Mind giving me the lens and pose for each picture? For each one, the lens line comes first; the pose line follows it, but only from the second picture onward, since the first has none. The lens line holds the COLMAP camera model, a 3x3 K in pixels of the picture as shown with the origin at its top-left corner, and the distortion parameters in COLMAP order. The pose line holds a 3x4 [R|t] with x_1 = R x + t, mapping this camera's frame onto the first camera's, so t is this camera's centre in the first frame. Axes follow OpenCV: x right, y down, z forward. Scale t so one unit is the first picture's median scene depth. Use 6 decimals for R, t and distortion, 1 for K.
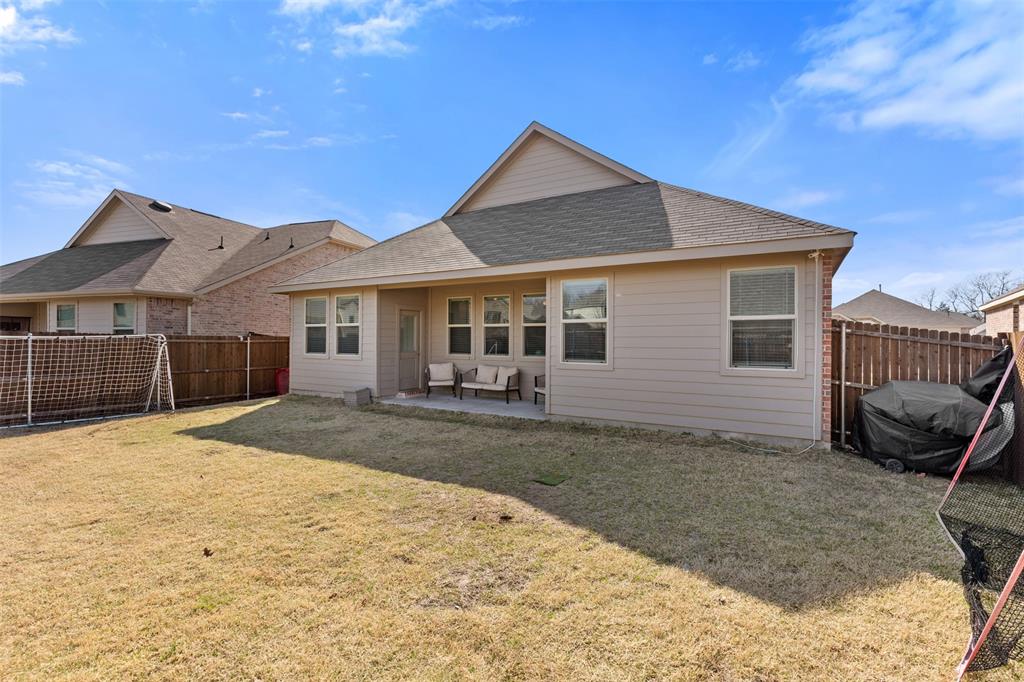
lens RADIAL K [[468.4, 0, 513.9], [0, 468.4, 337.9], [0, 0, 1]] dist [0.000444, 0.000066]
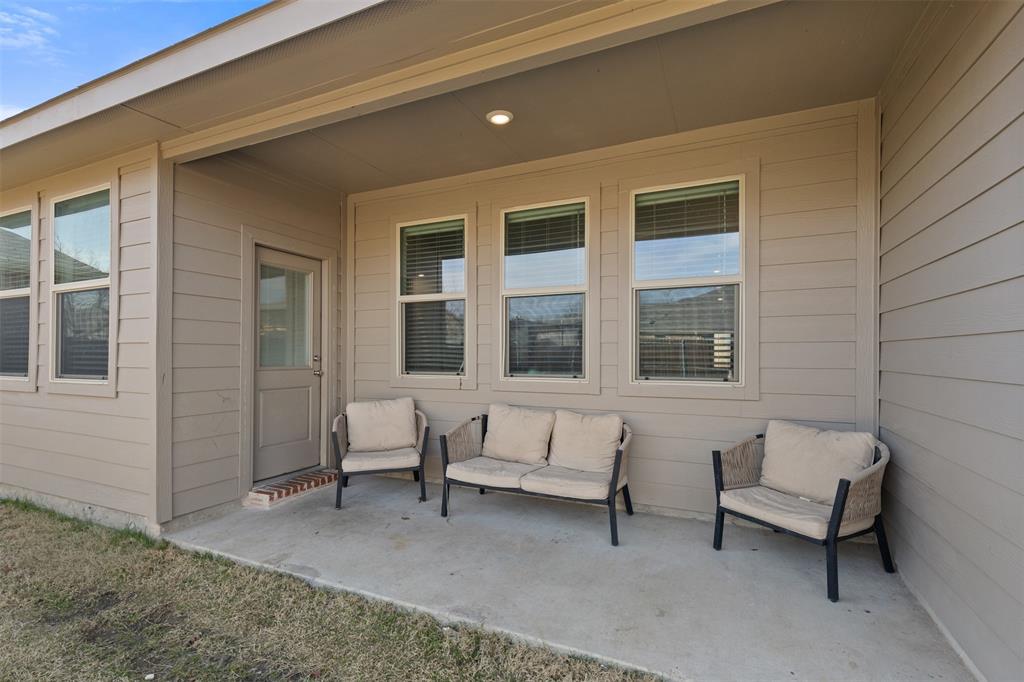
lens RADIAL K [[468.4, 0, 510.2], [0, 468.4, 350.4], [0, 0, 1]] dist [0.000444, 0.000066]
pose [[0.992447, -0.001810, 0.122665, -0.102800], [0.002688, 0.999972, -0.006993, 0.018716], [-0.122649, 0.007270, 0.992424, 0.644221]]
